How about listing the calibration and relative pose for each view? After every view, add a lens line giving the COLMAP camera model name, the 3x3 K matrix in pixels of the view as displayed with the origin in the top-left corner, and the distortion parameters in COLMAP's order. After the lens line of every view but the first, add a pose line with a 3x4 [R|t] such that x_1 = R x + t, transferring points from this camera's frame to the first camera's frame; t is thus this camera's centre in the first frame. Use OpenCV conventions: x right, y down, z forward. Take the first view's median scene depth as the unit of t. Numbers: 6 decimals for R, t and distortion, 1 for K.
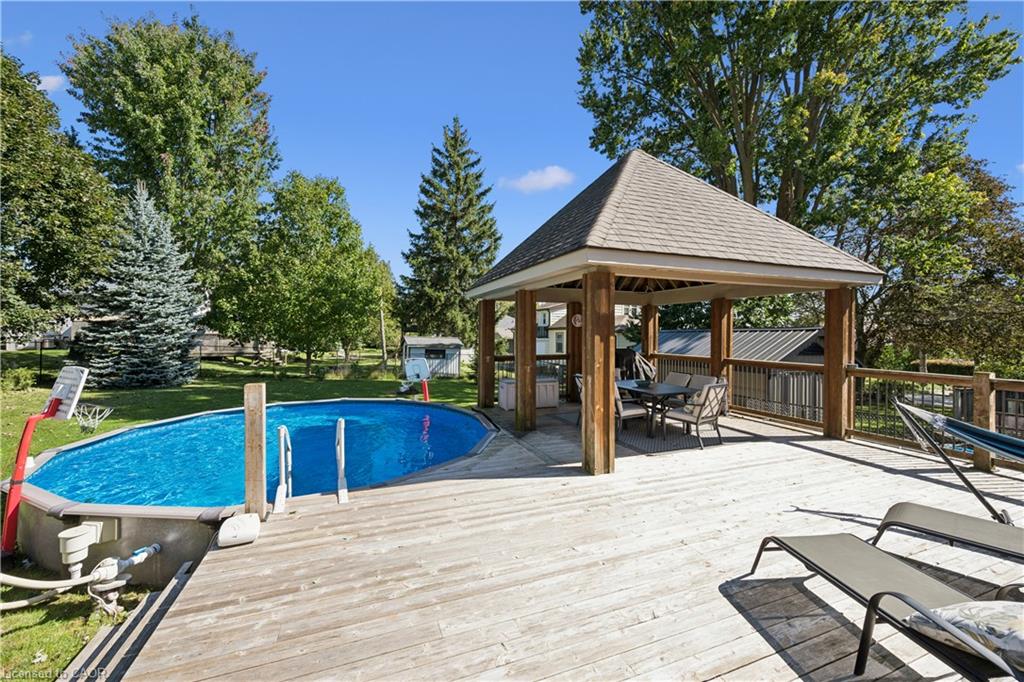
lens RADIAL K [[405.5, 0, 511.3], [0, 405.5, 331.5], [0, 0, 1]] dist [-0.001225, -0.000006]
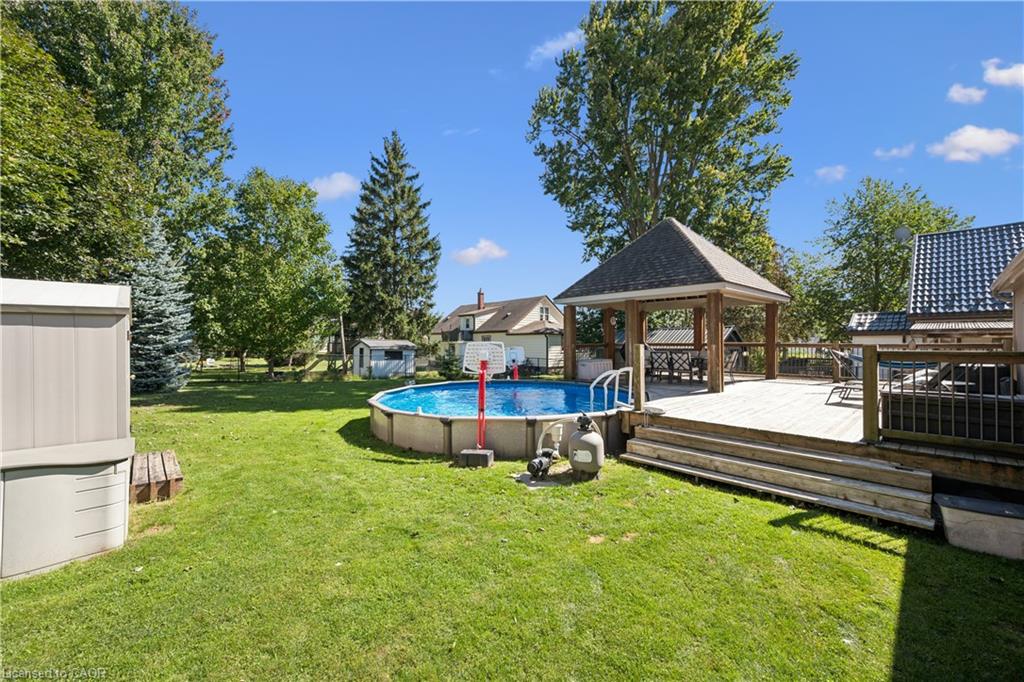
lens RADIAL K [[403.9, 0, 508.4], [0, 403.9, 339.0], [0, 0, 1]] dist [0.001310, 0.000201]
pose [[0.929887, -0.010867, 0.367685, -0.303896], [0.011132, 0.999937, 0.001401, 0.014853], [-0.367677, 0.002790, 0.929949, -0.096156]]
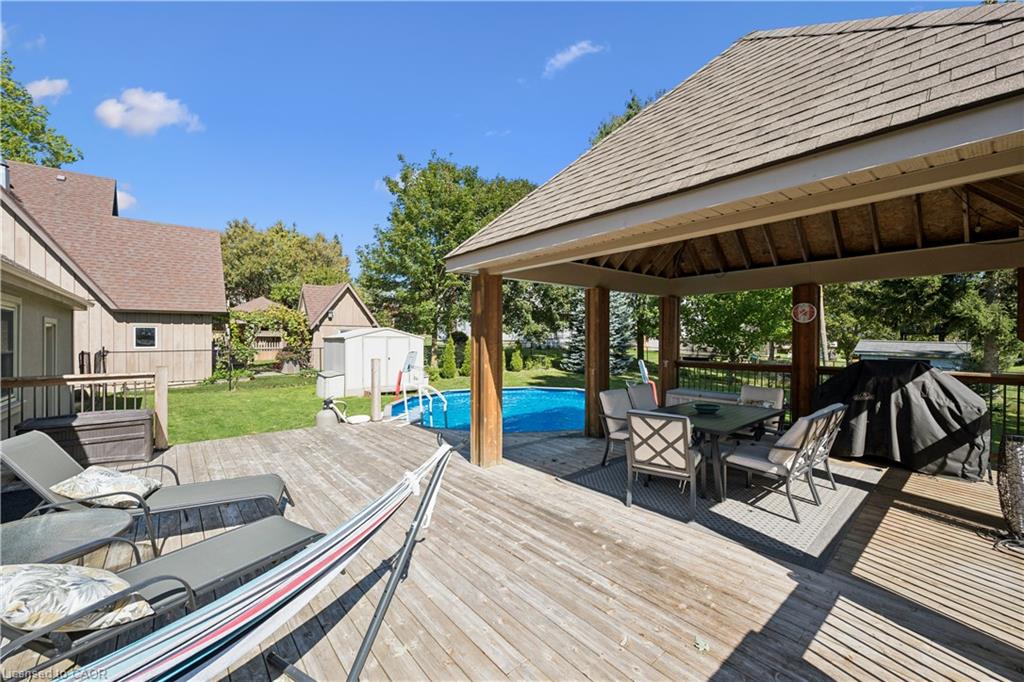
lens RADIAL K [[403.9, 0, 508.4], [0, 403.9, 339.0], [0, 0, 1]] dist [0.001310, 0.000201]
pose [[0.323547, -0.002840, -0.946208, 0.252938], [0.005784, 0.999983, -0.001023, 0.005516], [0.946194, -0.005142, 0.323558, 0.150340]]
